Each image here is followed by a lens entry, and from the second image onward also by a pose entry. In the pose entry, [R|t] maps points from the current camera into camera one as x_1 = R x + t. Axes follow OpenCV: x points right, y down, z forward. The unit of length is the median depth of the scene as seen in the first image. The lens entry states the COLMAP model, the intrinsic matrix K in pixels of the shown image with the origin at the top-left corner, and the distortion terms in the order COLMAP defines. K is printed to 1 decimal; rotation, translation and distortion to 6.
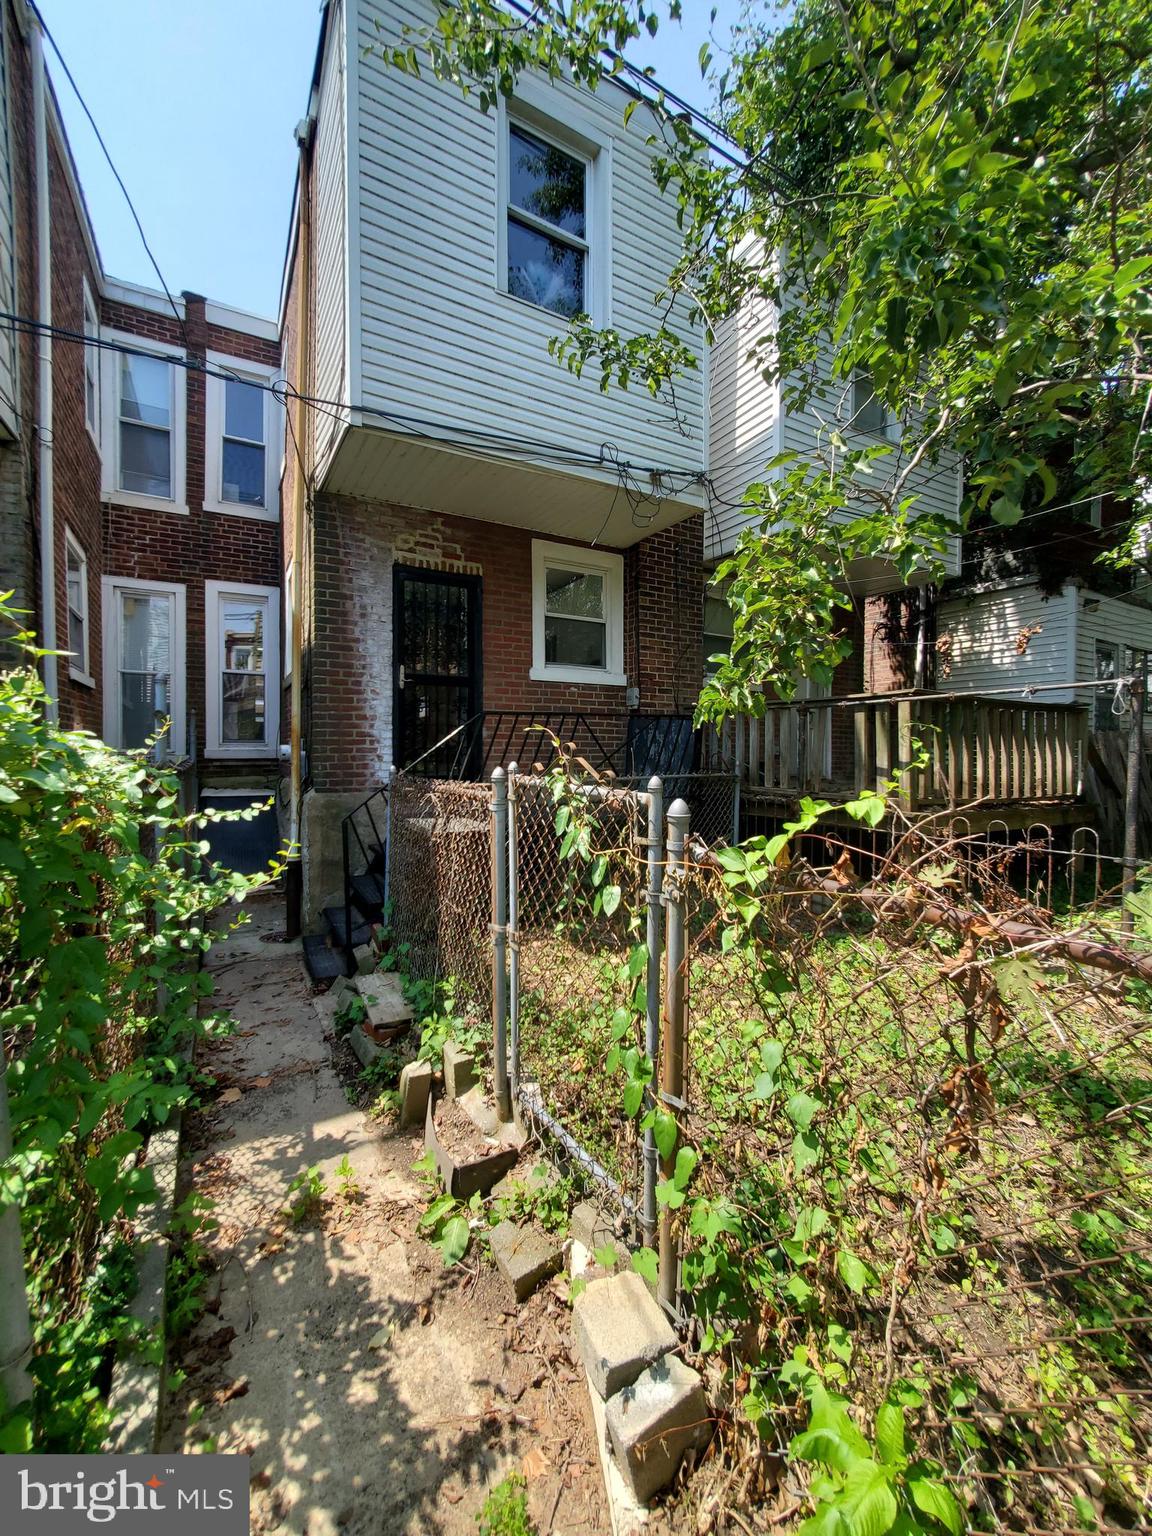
lens RADIAL K [[606.4, 0, 577.4], [0, 606.4, 759.5], [0, 0, 1]] dist [0.001676, -0.000289]
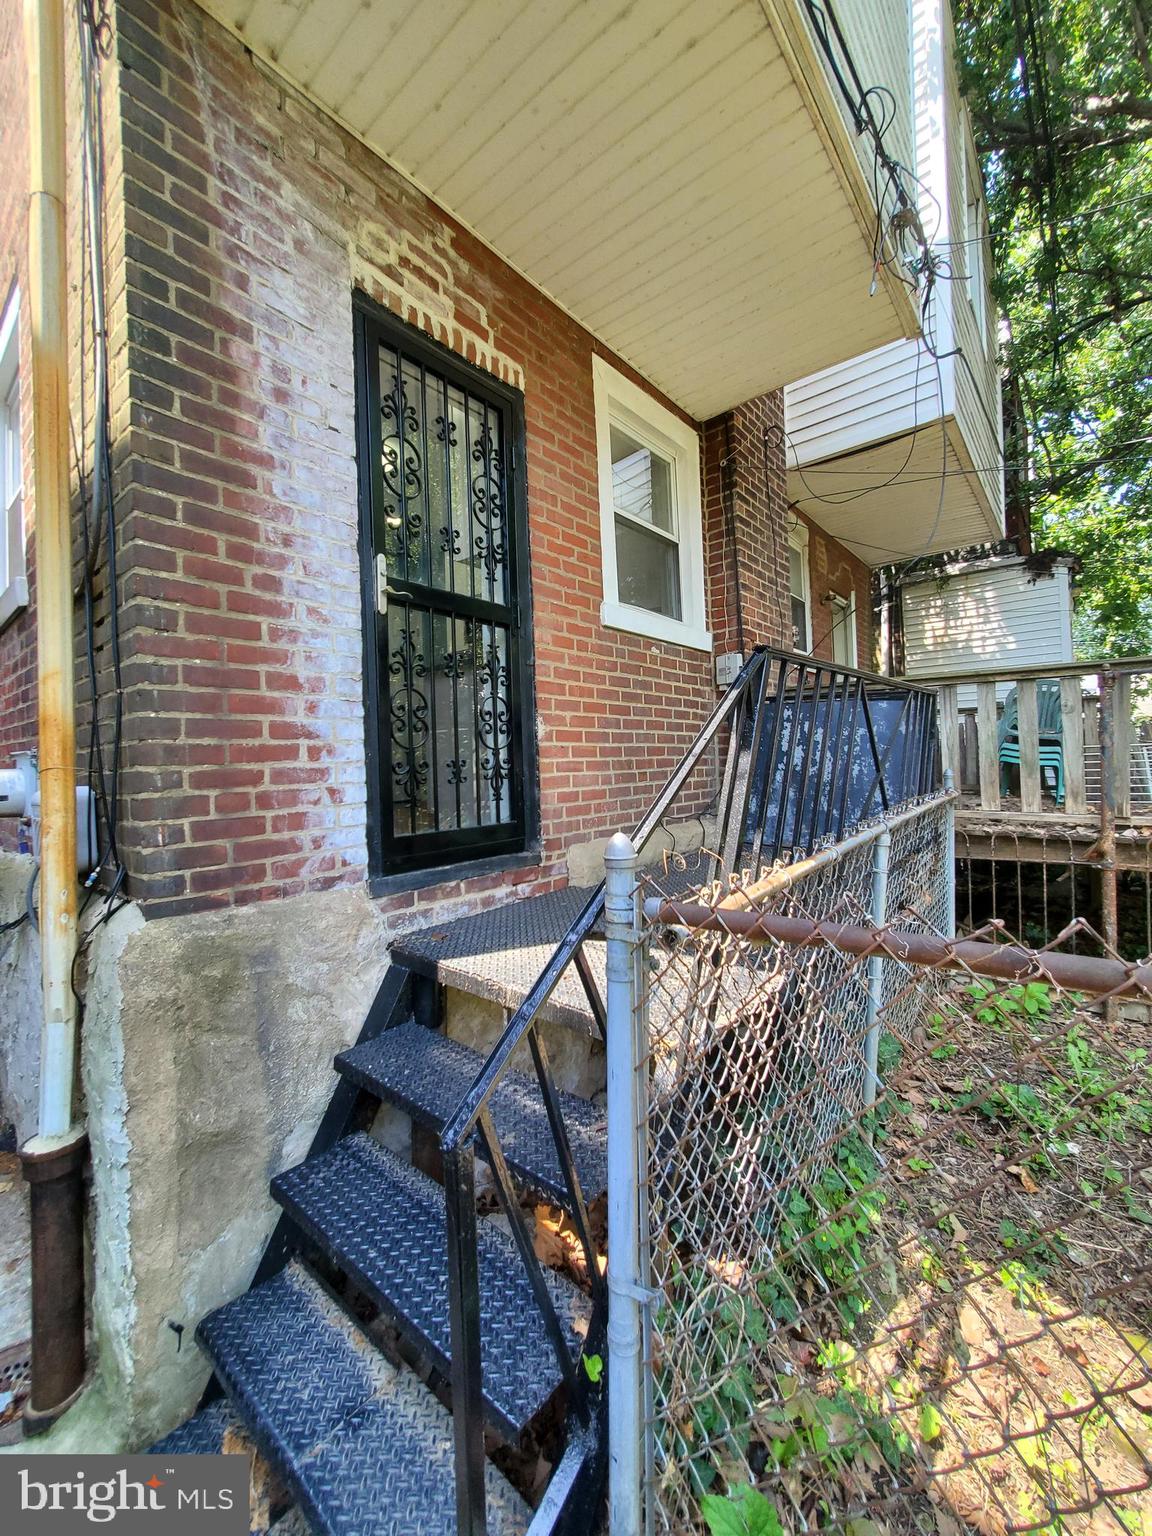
lens RADIAL K [[606.4, 0, 570.5], [0, 606.4, 759.3], [0, 0, 1]] dist [0.001676, -0.000289]
pose [[0.943510, -0.029122, 0.330062, -0.274782], [0.036537, 0.999200, -0.016284, -0.011560], [-0.329324, 0.027423, 0.943819, 0.534032]]
